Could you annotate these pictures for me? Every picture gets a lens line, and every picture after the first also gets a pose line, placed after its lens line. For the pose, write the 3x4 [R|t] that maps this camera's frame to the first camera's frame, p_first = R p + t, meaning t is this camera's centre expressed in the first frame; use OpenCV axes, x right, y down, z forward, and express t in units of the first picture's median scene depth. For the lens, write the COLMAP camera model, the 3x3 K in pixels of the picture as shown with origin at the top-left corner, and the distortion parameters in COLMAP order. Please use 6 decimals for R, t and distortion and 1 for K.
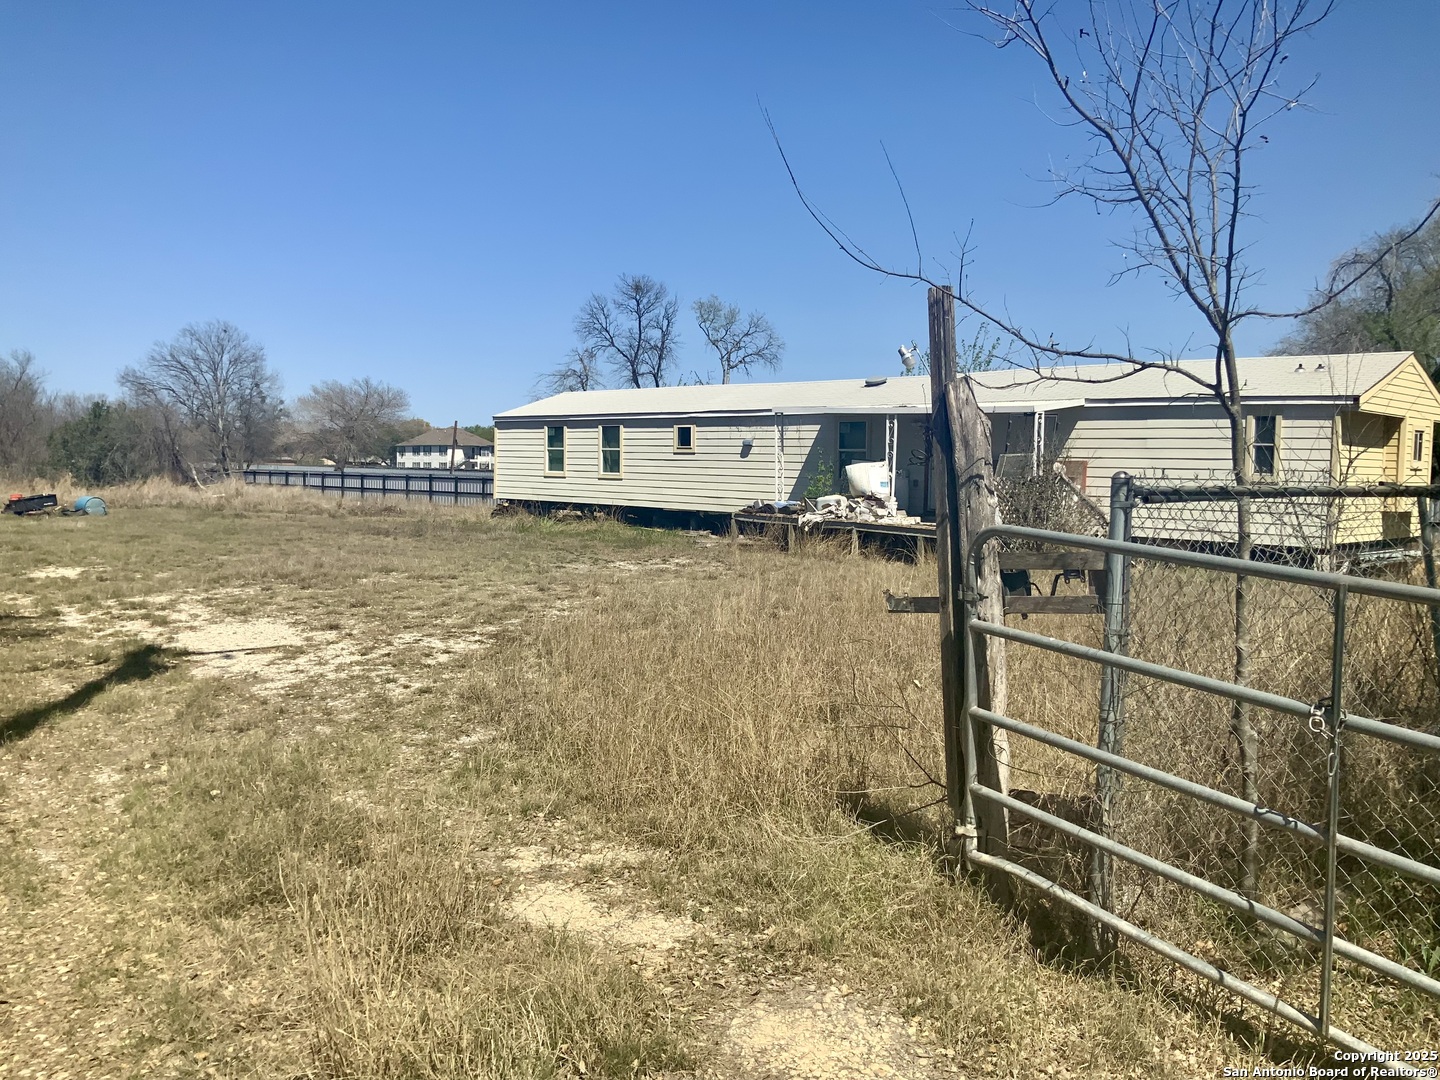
lens RADIAL K [[1188.4, 0, 716.1], [0, 1188.4, 540.5], [0, 0, 1]] dist [0.105482, -0.219113]
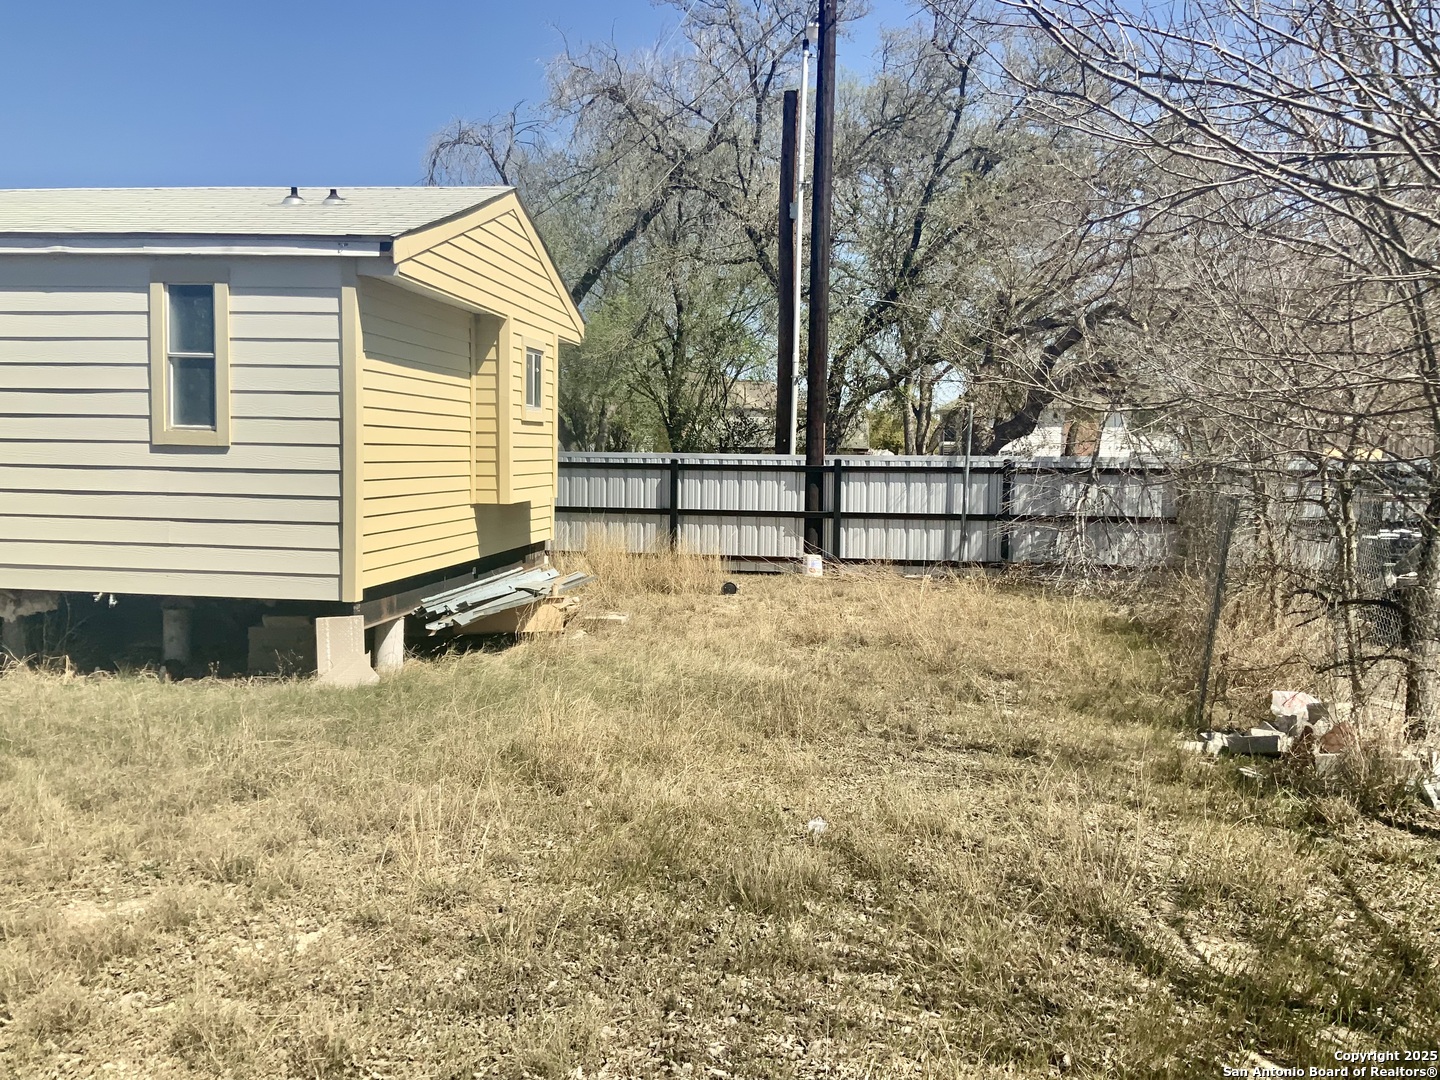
lens RADIAL K [[1191.1, 0, 719.3], [0, 1191.1, 533.9], [0, 0, 1]] dist [0.105591, -0.214424]
pose [[0.790690, -0.049647, 0.610200, 0.297695], [0.037680, 0.998763, 0.032437, -0.021743], [-0.611056, -0.002655, 0.791583, 0.488433]]
